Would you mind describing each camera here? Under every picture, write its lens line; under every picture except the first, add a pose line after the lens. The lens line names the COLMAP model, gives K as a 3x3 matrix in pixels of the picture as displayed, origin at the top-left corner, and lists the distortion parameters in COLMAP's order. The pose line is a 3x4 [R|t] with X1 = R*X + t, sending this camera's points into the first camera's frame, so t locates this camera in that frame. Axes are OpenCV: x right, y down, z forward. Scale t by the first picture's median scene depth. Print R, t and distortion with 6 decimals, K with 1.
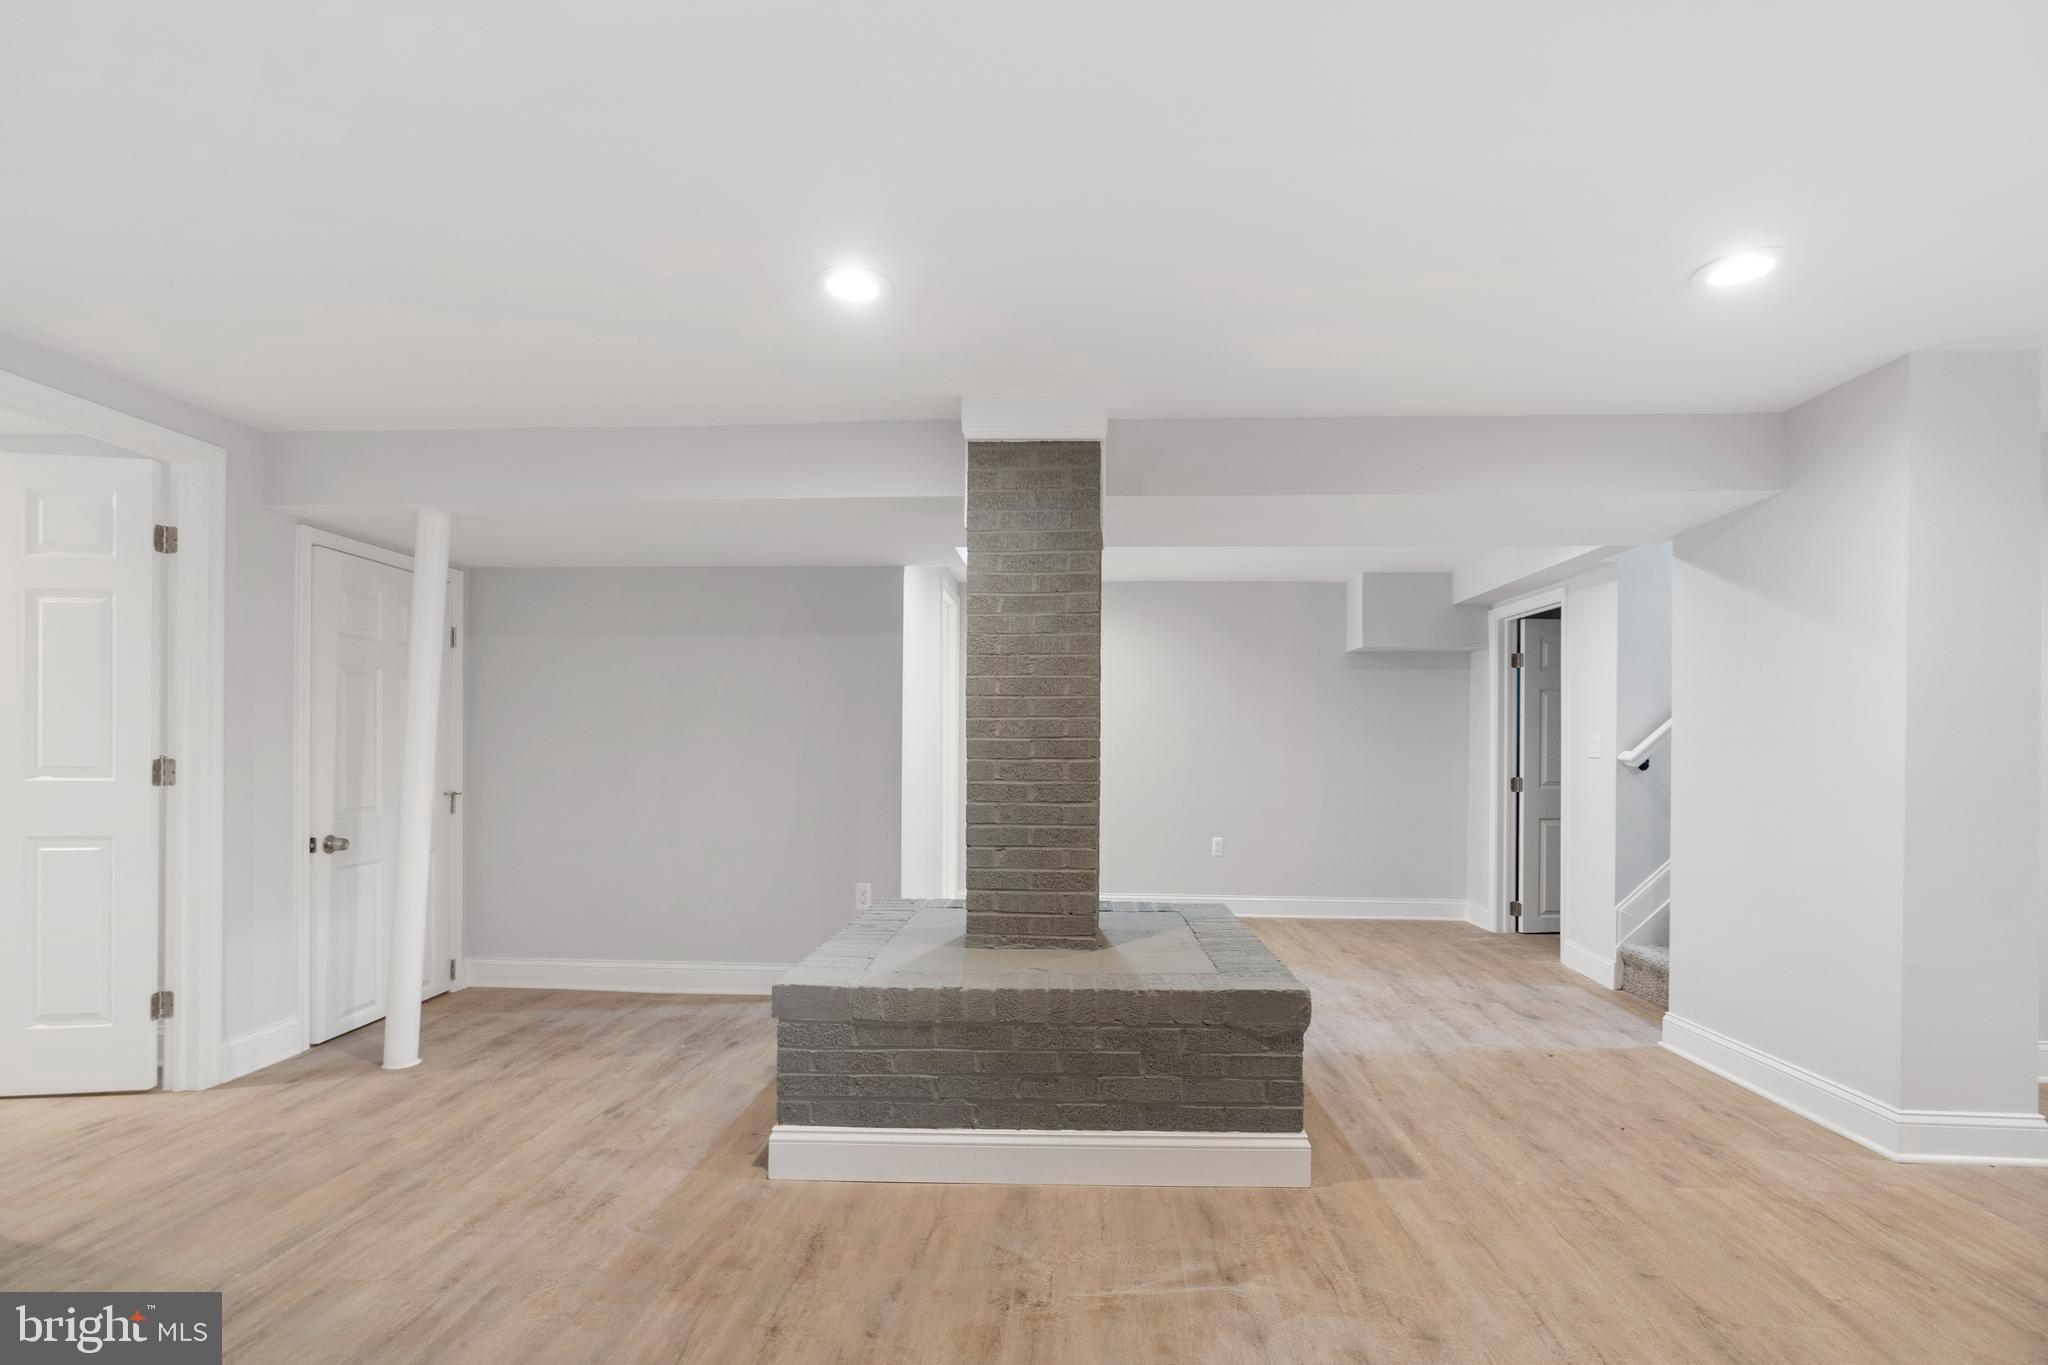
lens RADIAL K [[956.3, 0, 1032.5], [0, 956.3, 738.7], [0, 0, 1]] dist [-0.012418, 0.004969]
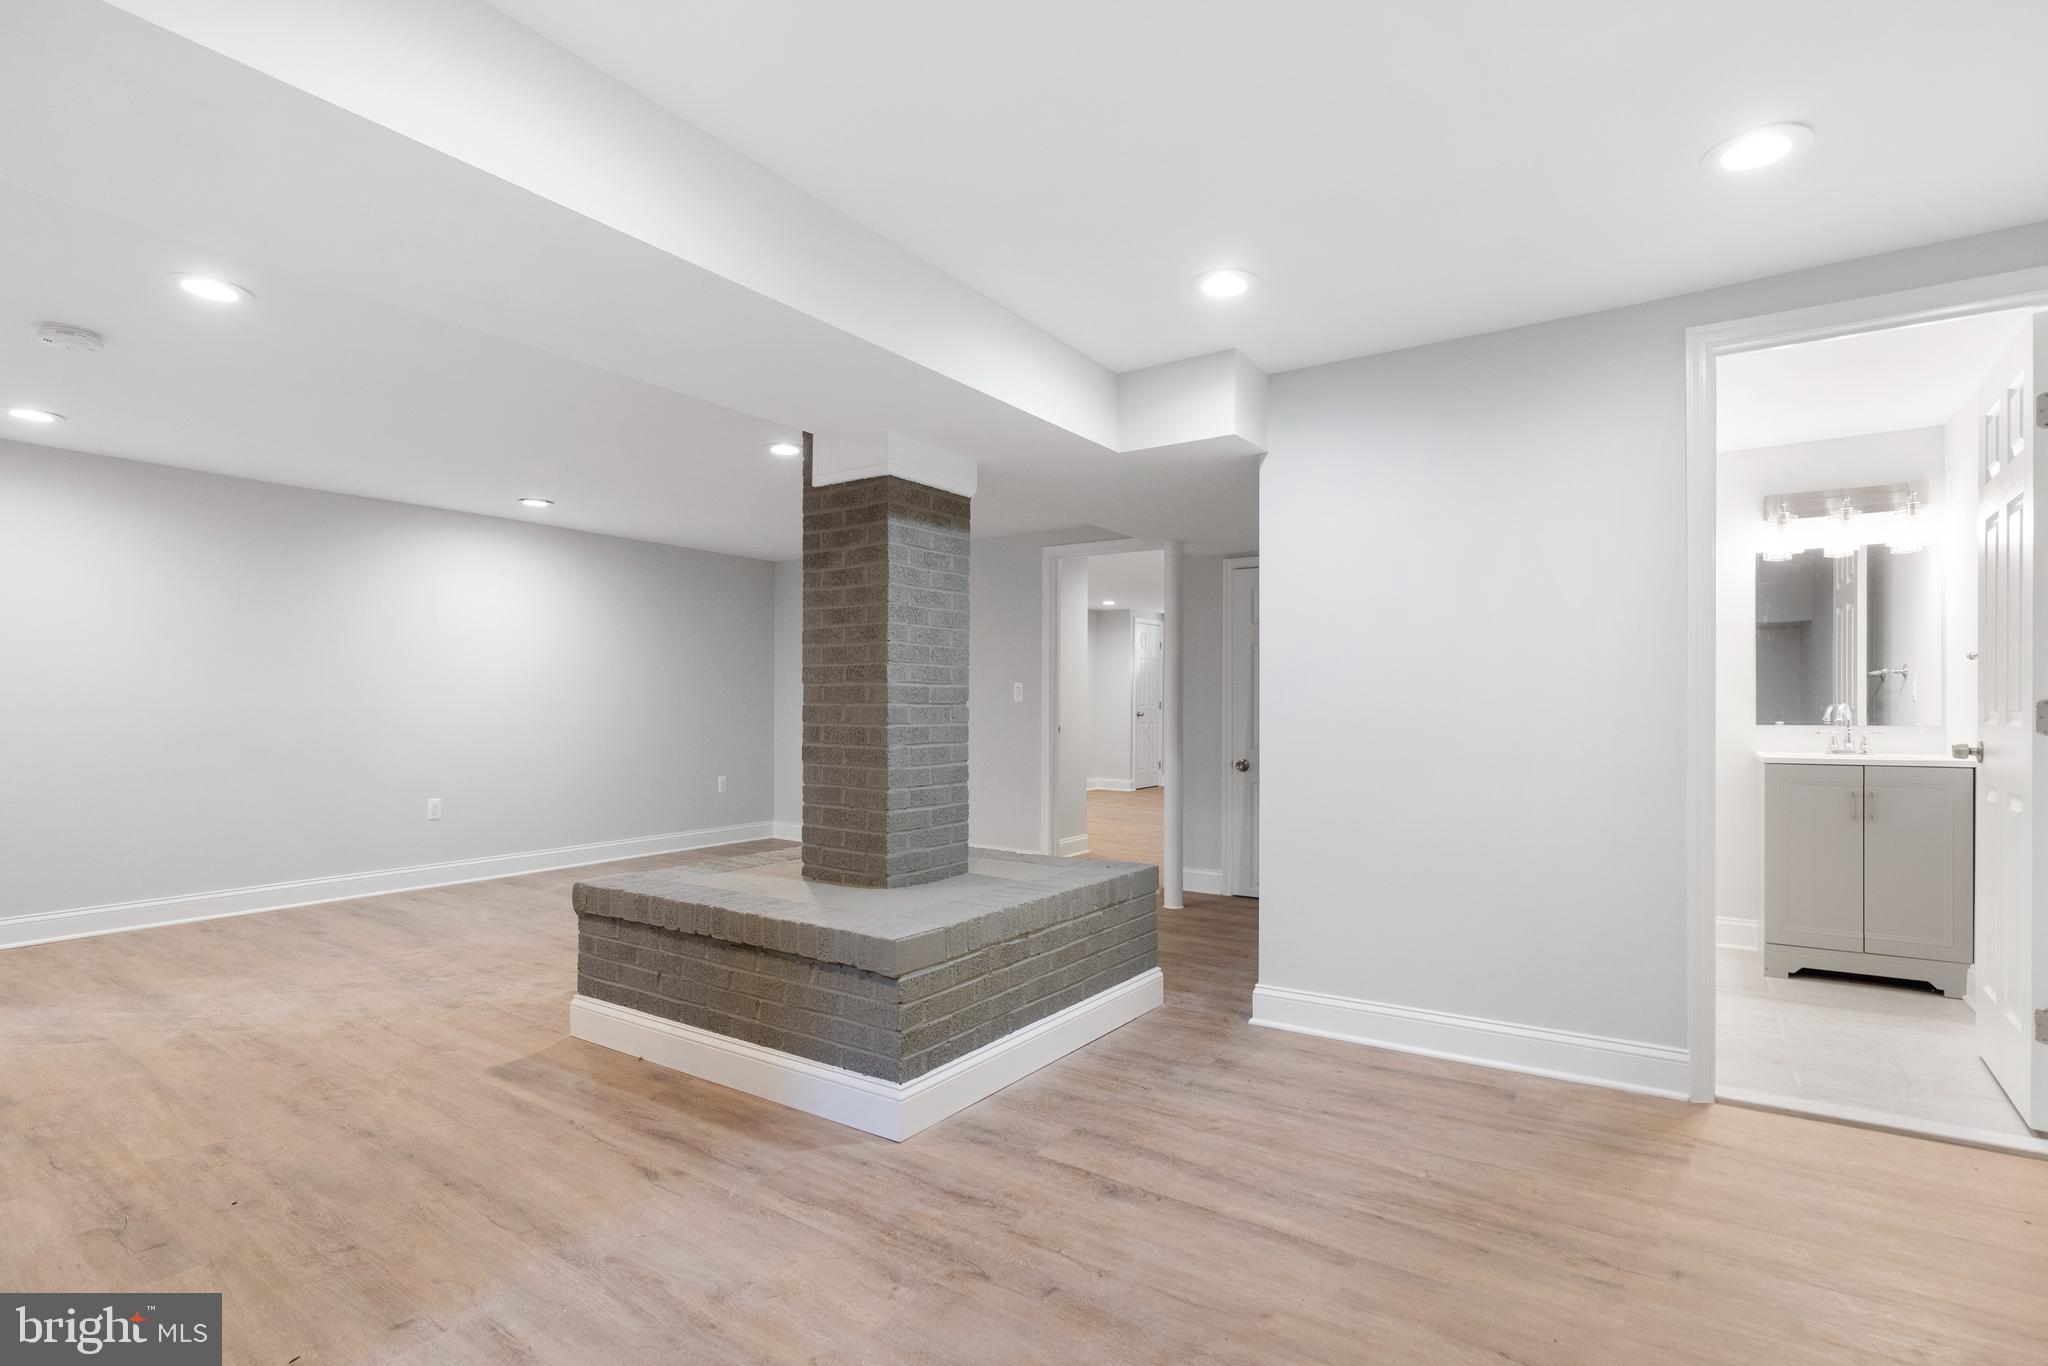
lens RADIAL K [[956.3, 0, 1022.0], [0, 956.3, 690.4], [0, 0, 1]] dist [-0.012418, 0.004969]
pose [[-0.517156, -0.020186, -0.855653, 0.858776], [0.003576, 0.999662, -0.025744, 0.035134], [0.855883, -0.016373, -0.516909, 1.737600]]
